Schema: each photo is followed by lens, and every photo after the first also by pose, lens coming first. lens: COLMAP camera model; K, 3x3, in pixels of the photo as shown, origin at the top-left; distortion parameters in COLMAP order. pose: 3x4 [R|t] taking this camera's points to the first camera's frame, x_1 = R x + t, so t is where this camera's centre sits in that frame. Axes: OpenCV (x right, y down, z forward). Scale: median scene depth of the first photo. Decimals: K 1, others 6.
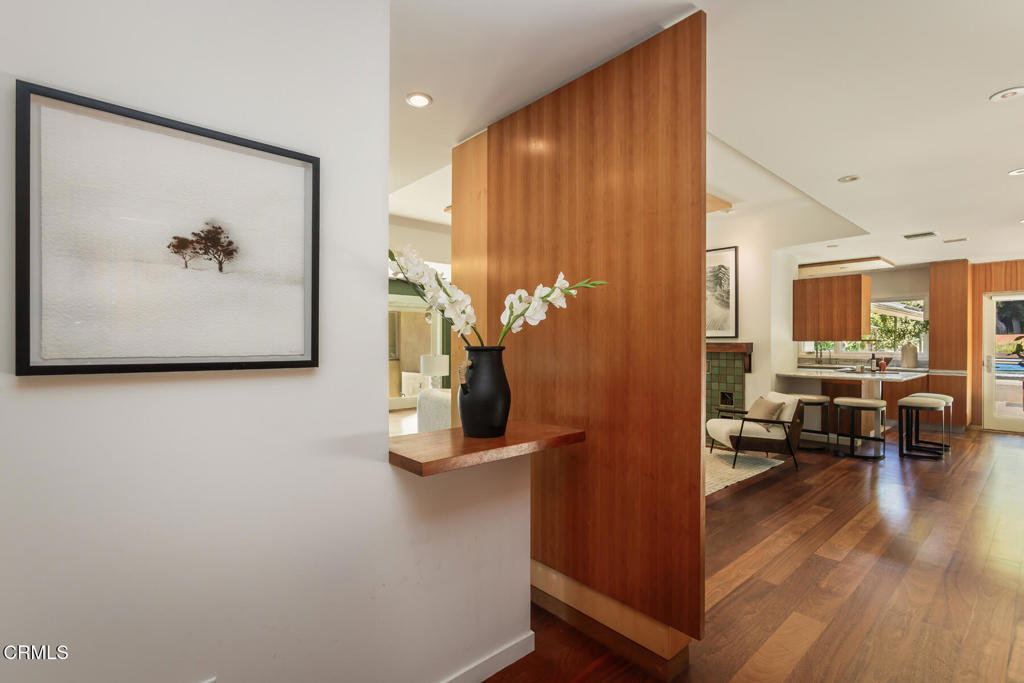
lens RADIAL K [[481.2, 0, 514.7], [0, 481.2, 346.0], [0, 0, 1]] dist [0.005418, 0.001582]
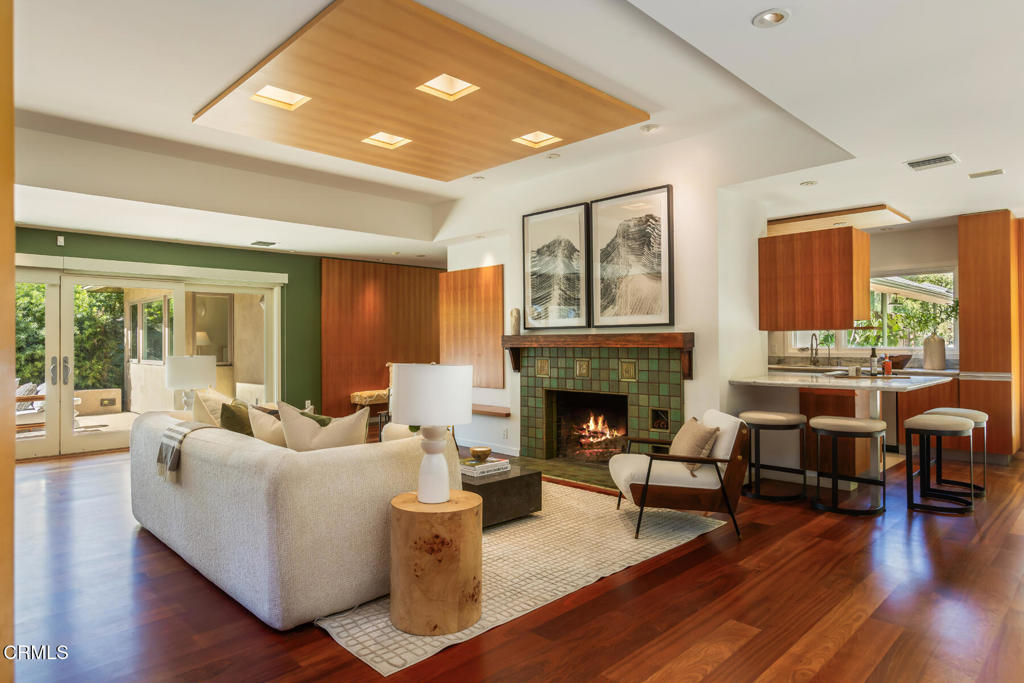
lens RADIAL K [[606.6, 0, 509.3], [0, 606.6, 339.5], [0, 0, 1]] dist [-0.003974, -0.003989]
pose [[0.999181, -0.005819, 0.040033, 0.218883], [0.006329, 0.999900, -0.012621, 0.011066], [-0.039955, 0.012864, 0.999119, 0.201558]]
